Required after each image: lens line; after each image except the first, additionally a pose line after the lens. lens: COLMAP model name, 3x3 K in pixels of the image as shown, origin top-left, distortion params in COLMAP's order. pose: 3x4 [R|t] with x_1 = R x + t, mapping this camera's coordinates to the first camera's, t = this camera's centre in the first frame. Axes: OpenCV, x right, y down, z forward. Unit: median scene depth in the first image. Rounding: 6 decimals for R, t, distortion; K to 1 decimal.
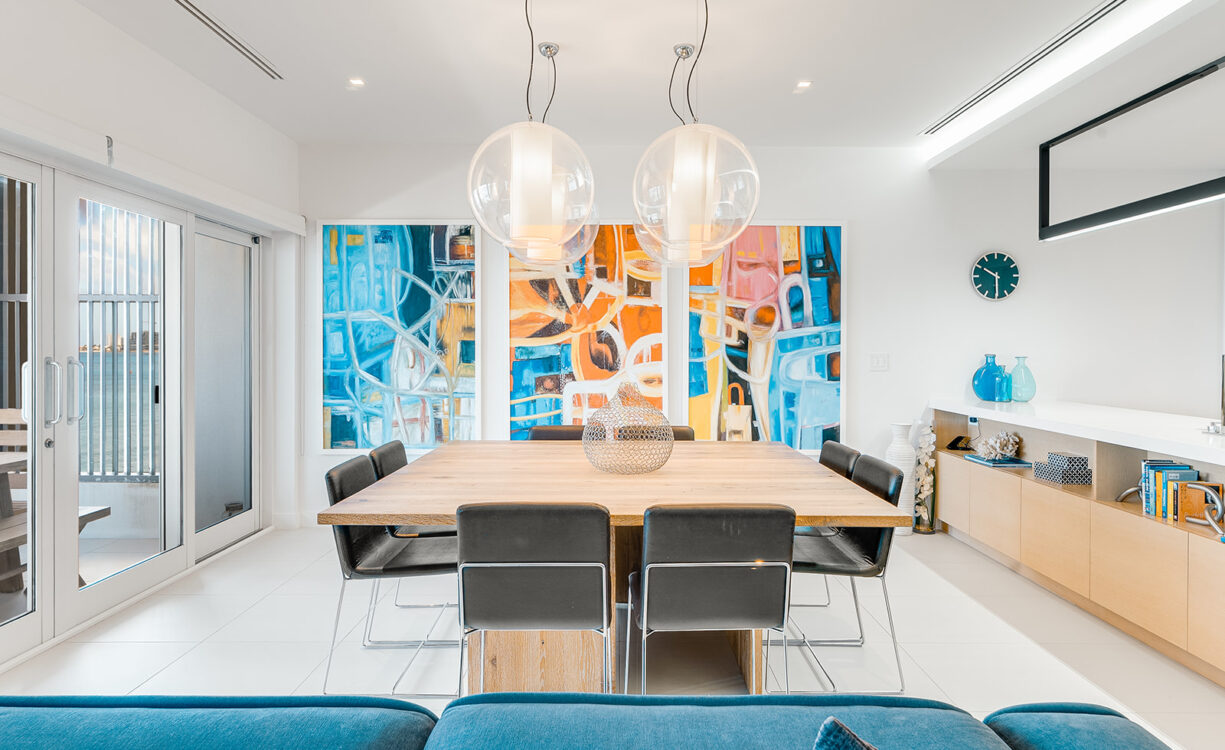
lens RADIAL K [[748.2, 0, 612.8], [0, 748.2, 355.2], [0, 0, 1]] dist [-0.020991, -0.001799]
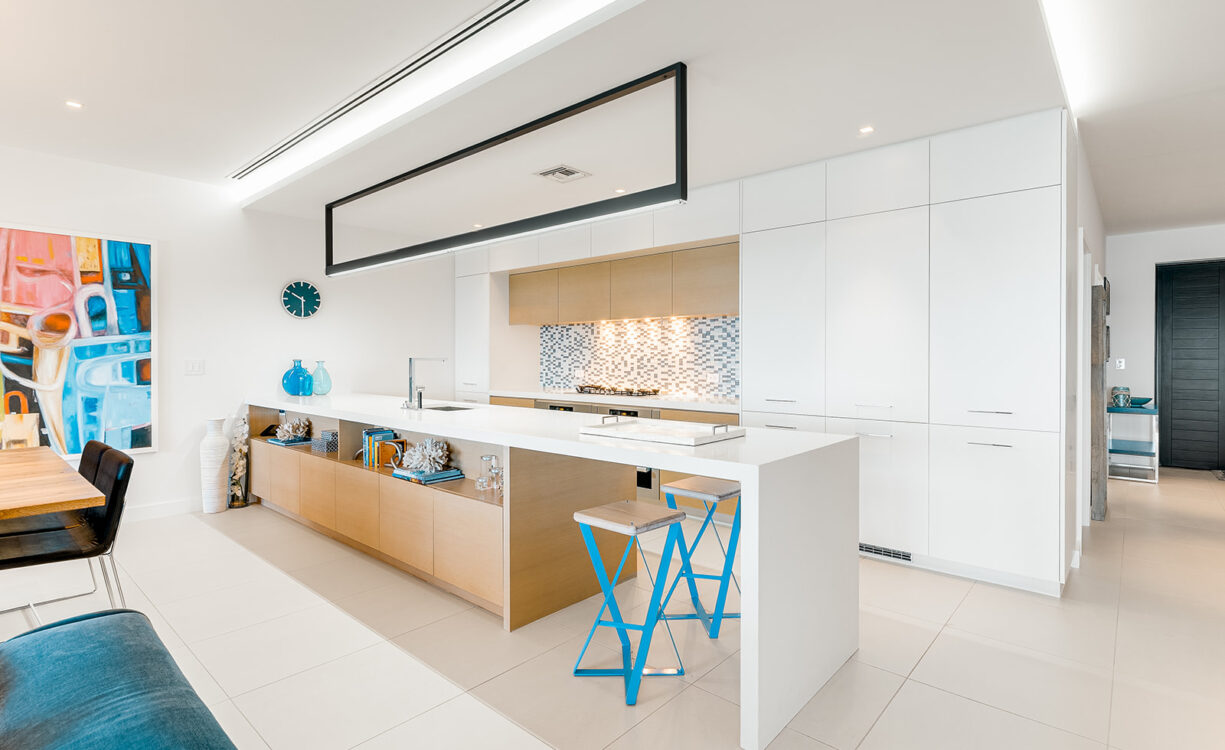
lens RADIAL K [[587.4, 0, 622.6], [0, 587.4, 358.1], [0, 0, 1]] dist [0.004263, -0.002461]
pose [[0.654333, -0.005716, 0.756185, 0.102570], [0.010923, 0.999939, -0.001893, 0.004276], [-0.756127, 0.009498, 0.654355, -0.098910]]
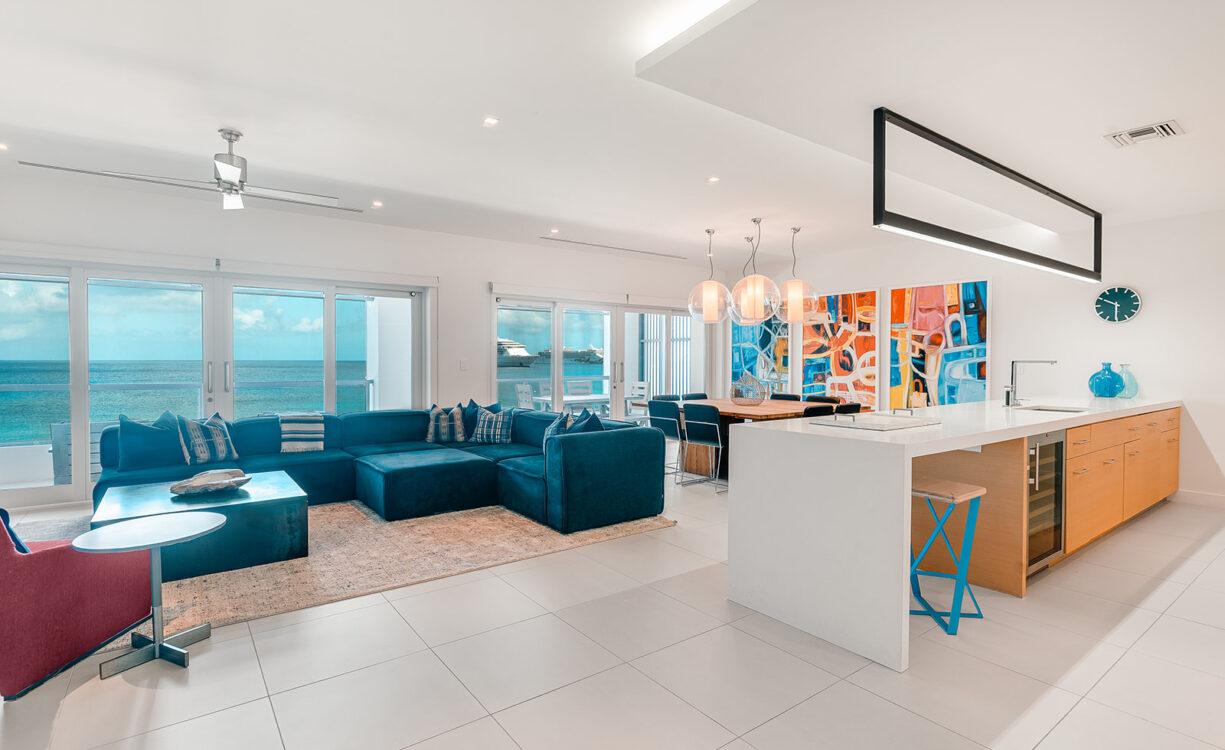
lens RADIAL K [[587.4, 0, 606.1], [0, 587.4, 372.2], [0, 0, 1]] dist [0.004263, -0.002461]
pose [[0.596853, 0.014963, -0.802211, 0.819687], [-0.010433, 0.999886, 0.010887, 0.013666], [0.802282, 0.001871, 0.596942, -0.375024]]
